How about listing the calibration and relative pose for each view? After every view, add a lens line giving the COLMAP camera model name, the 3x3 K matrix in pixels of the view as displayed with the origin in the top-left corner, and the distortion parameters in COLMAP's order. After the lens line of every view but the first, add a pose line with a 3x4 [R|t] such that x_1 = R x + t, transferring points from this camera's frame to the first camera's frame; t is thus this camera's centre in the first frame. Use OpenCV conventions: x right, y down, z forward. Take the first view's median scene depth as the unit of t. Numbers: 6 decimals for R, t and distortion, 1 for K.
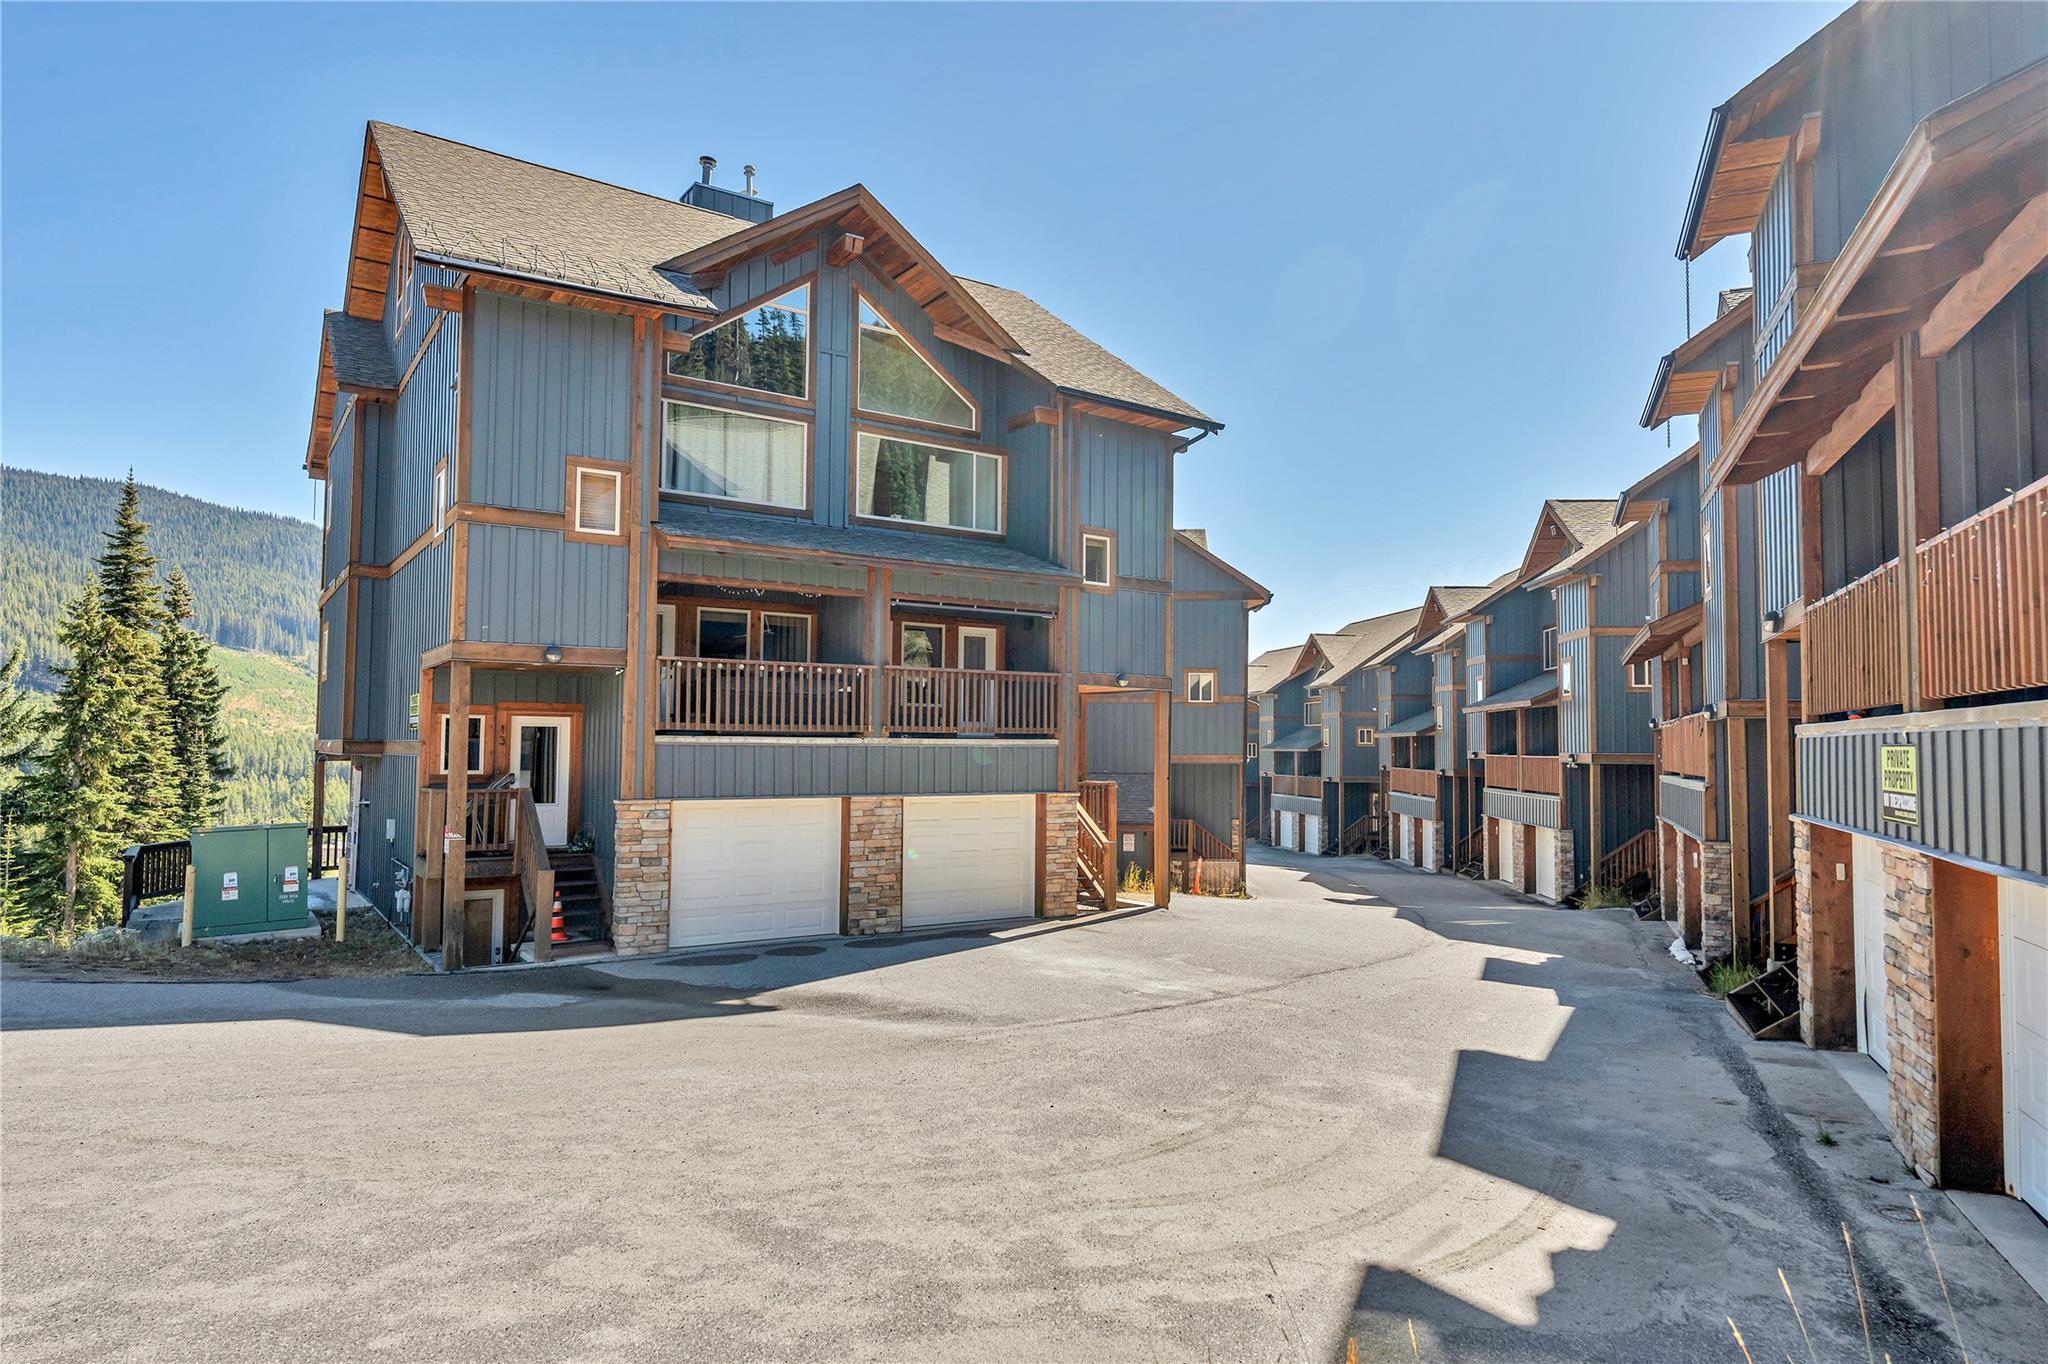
lens RADIAL K [[1216.4, 0, 1024.0], [0, 1216.4, 682.0], [0, 0, 1]] dist [-0.001797, 0.000217]
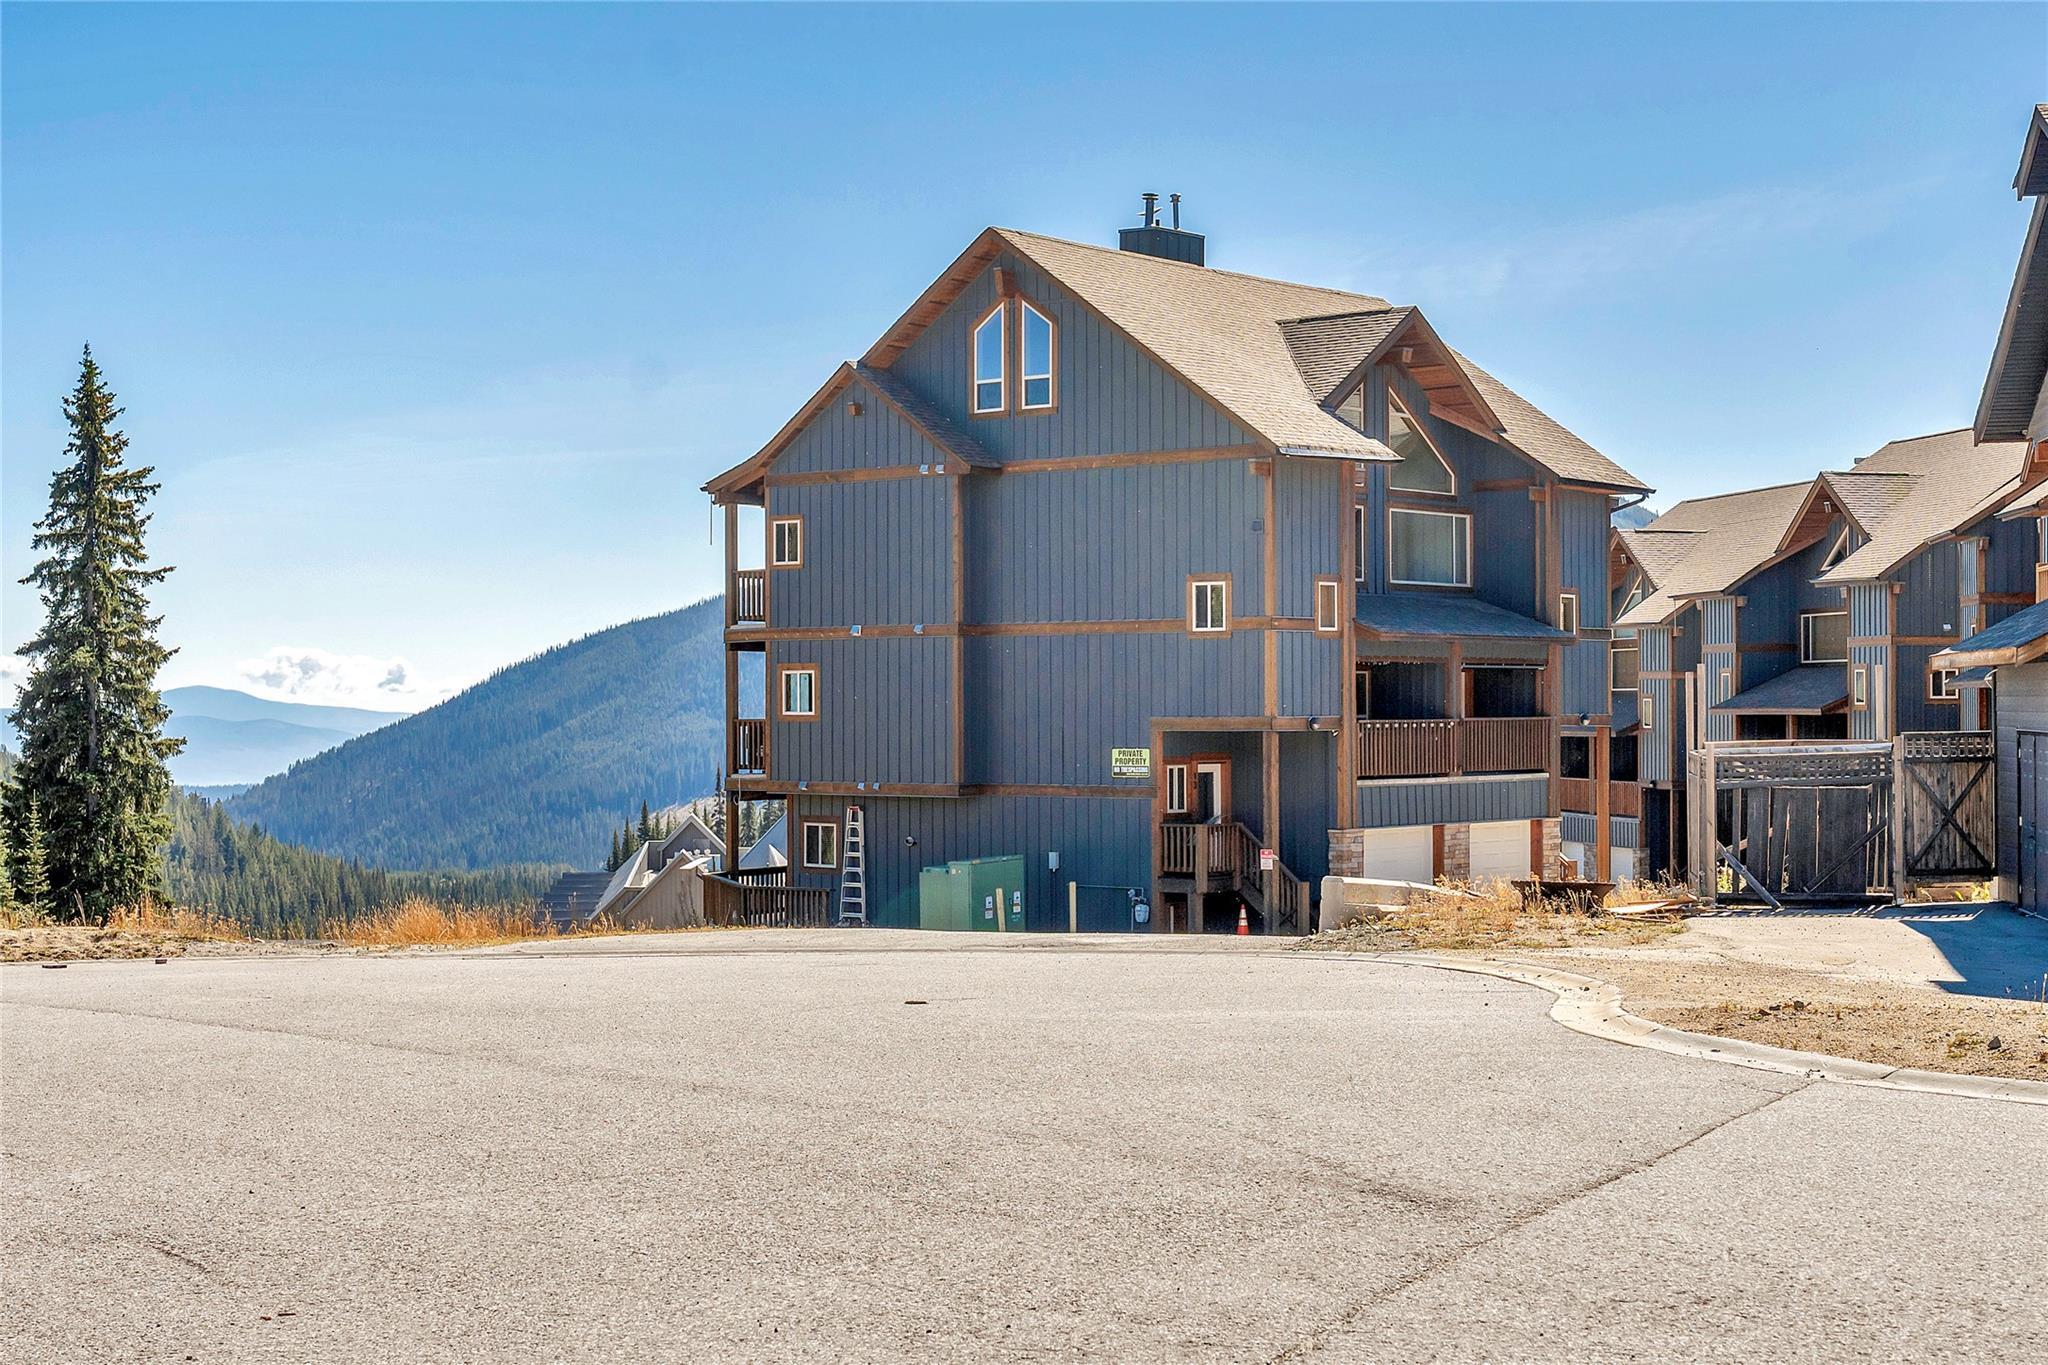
lens RADIAL K [[3094.4, 0, 1024.0], [0, 3094.4, 682.5], [0, 0, 1]] dist [0.001140, 0.031232]
pose [[0.963404, -0.008490, 0.267921, -1.188924], [-0.003772, 0.998970, 0.045219, -0.163508], [-0.268029, -0.044575, 0.962379, -1.638911]]
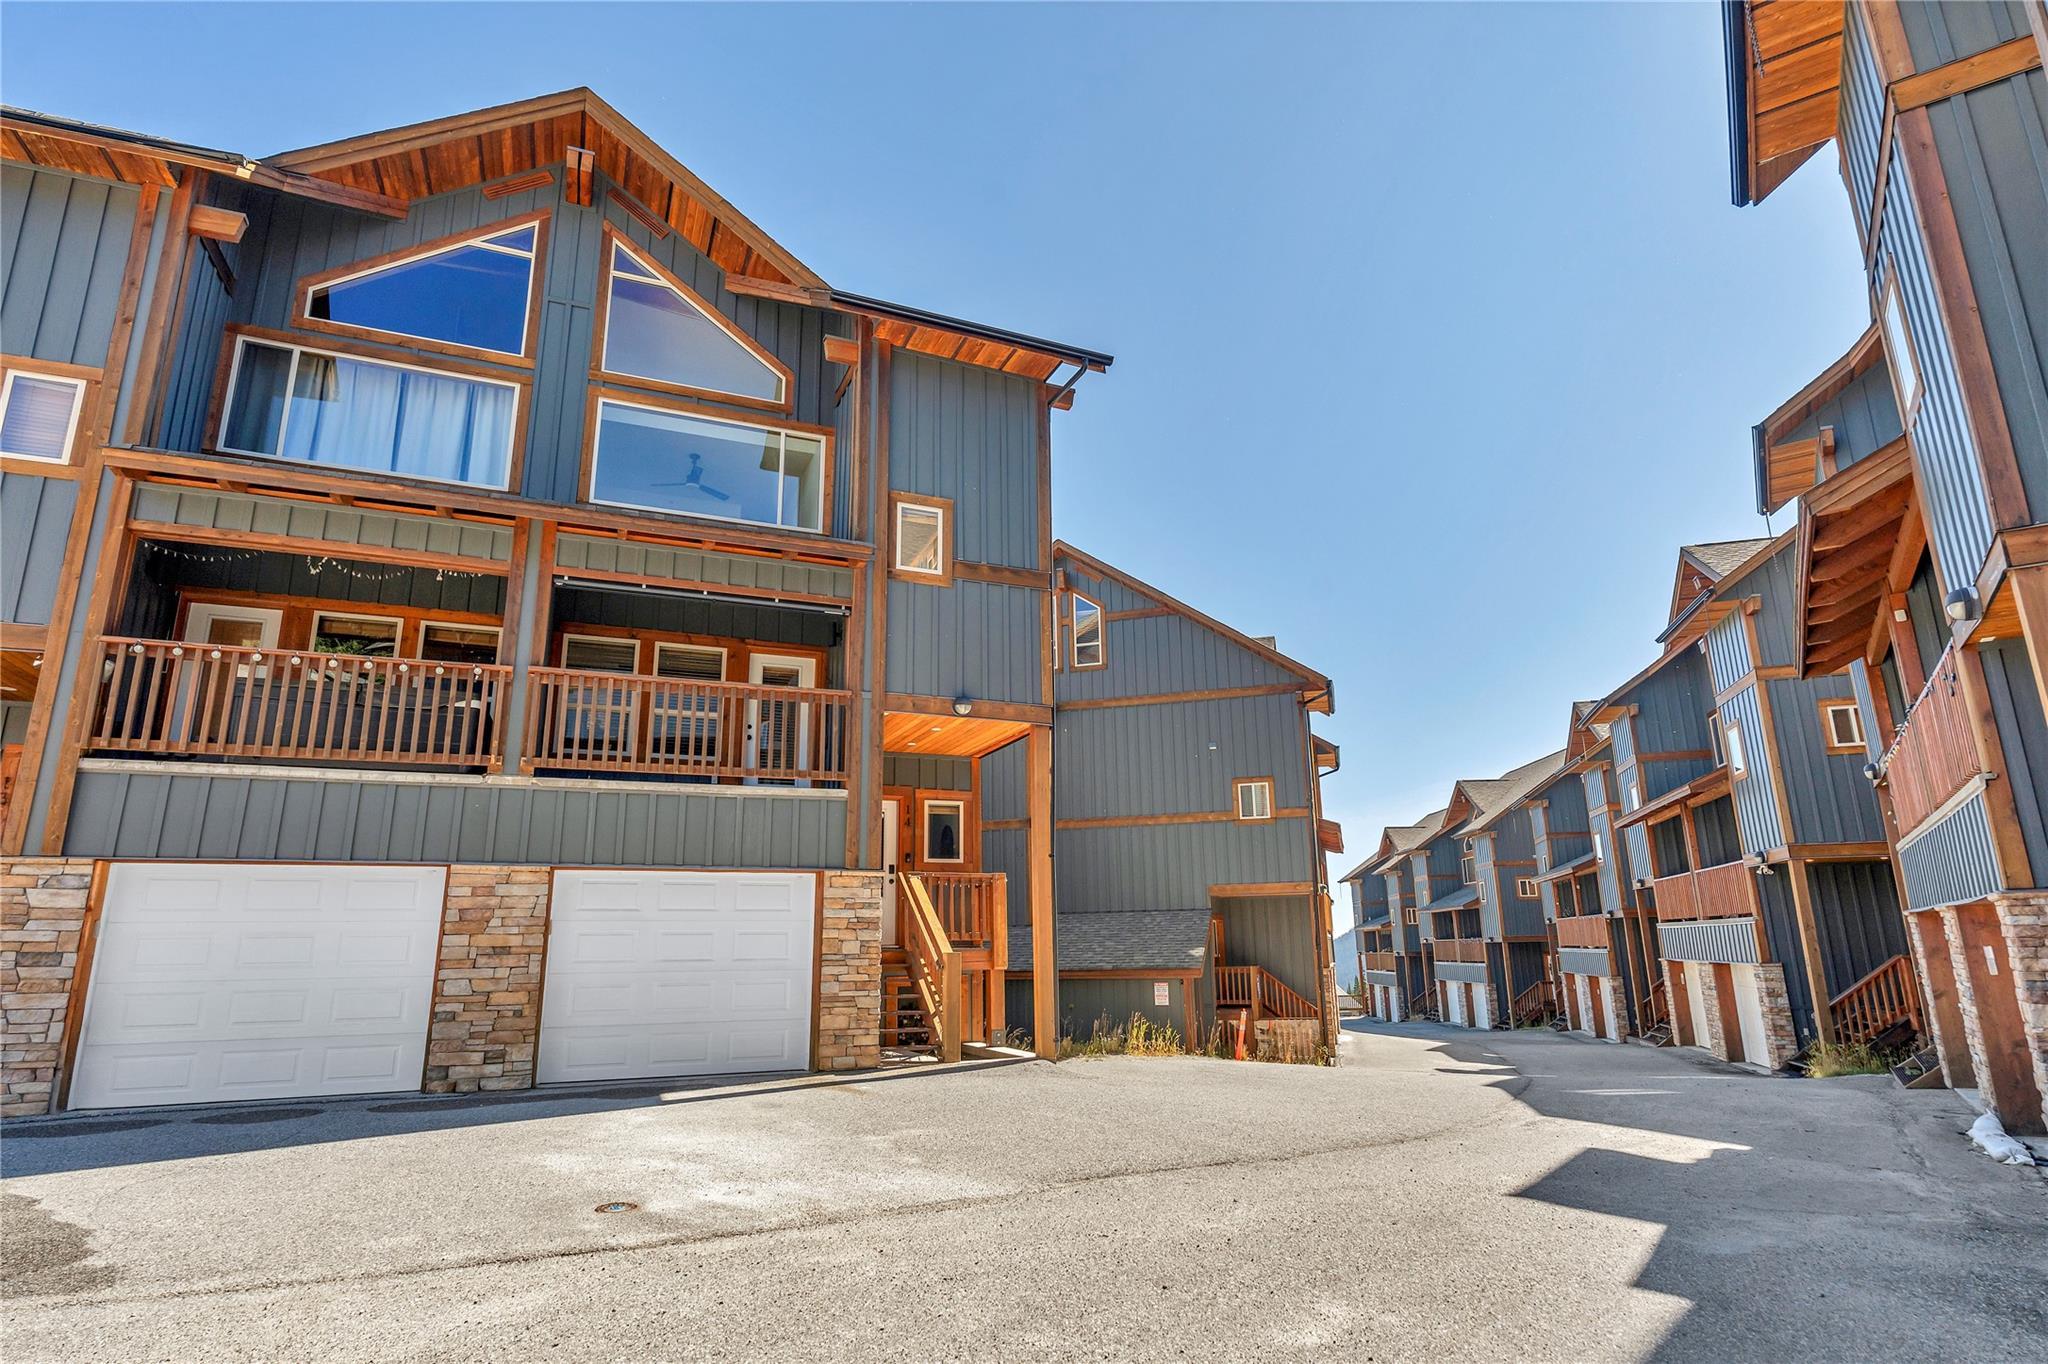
lens RADIAL K [[1069.7, 0, 1024.0], [0, 1069.7, 682.0], [0, 0, 1]] dist [-0.001662, -0.000843]
pose [[0.978934, -0.070826, -0.191500, 0.224656], [0.032948, 0.980413, -0.194175, 0.100159], [0.201502, 0.183775, 0.962093, 0.421985]]
